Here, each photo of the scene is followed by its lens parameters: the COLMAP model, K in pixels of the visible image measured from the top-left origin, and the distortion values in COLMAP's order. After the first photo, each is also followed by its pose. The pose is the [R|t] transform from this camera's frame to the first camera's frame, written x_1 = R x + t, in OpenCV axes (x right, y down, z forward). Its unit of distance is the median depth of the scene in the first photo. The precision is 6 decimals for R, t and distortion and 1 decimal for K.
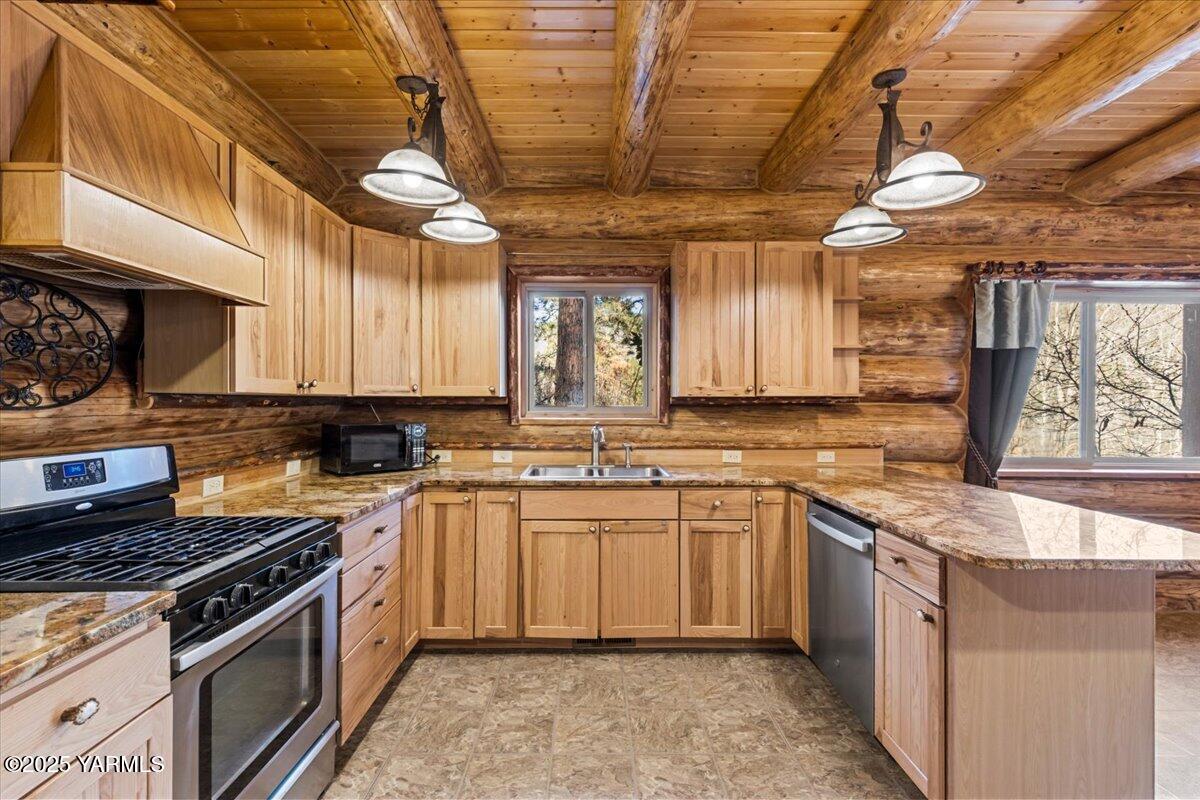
lens RADIAL K [[556.3, 0, 598.3], [0, 556.3, 398.3], [0, 0, 1]] dist [-0.001304, 0.000450]
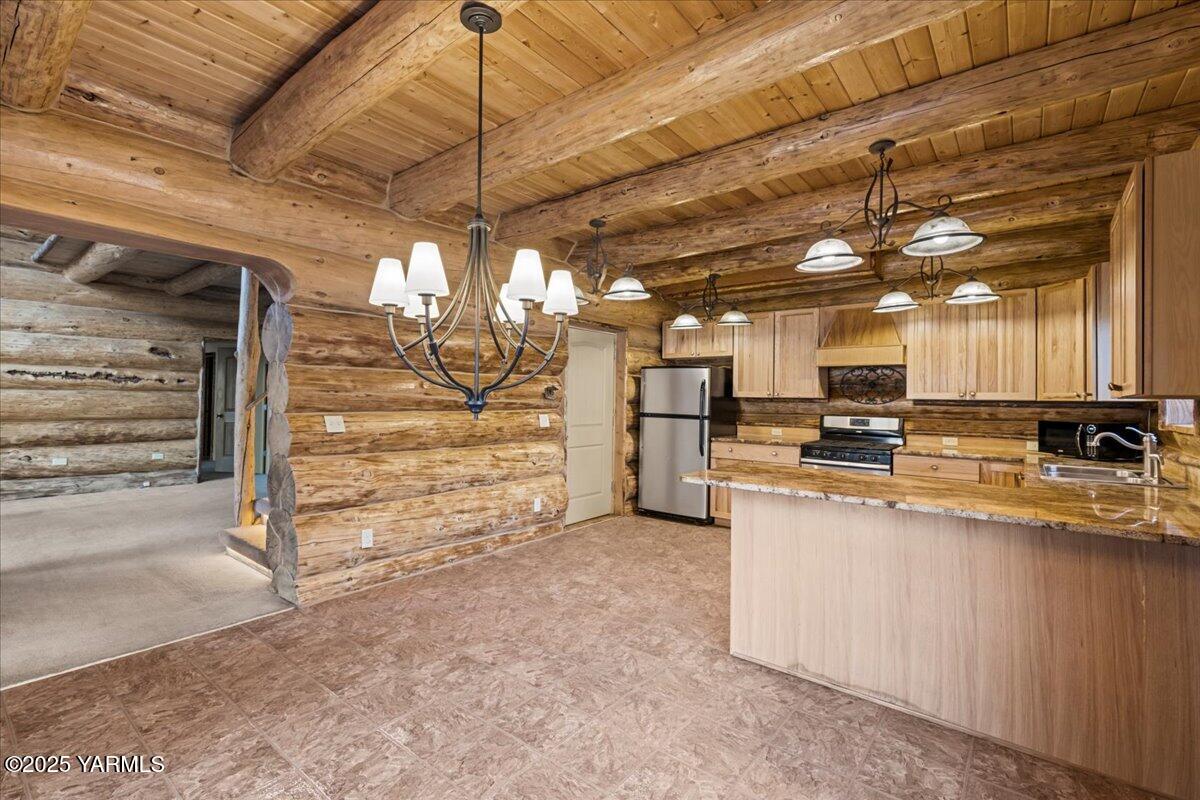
lens RADIAL K [[556.3, 0, 600.1], [0, 556.3, 397.0], [0, 0, 1]] dist [-0.001304, 0.000450]
pose [[-0.607192, -0.017933, -0.794353, 1.884773], [-0.015450, 0.999823, -0.010762, 0.025975], [0.794405, 0.005738, -0.607361, 1.222183]]
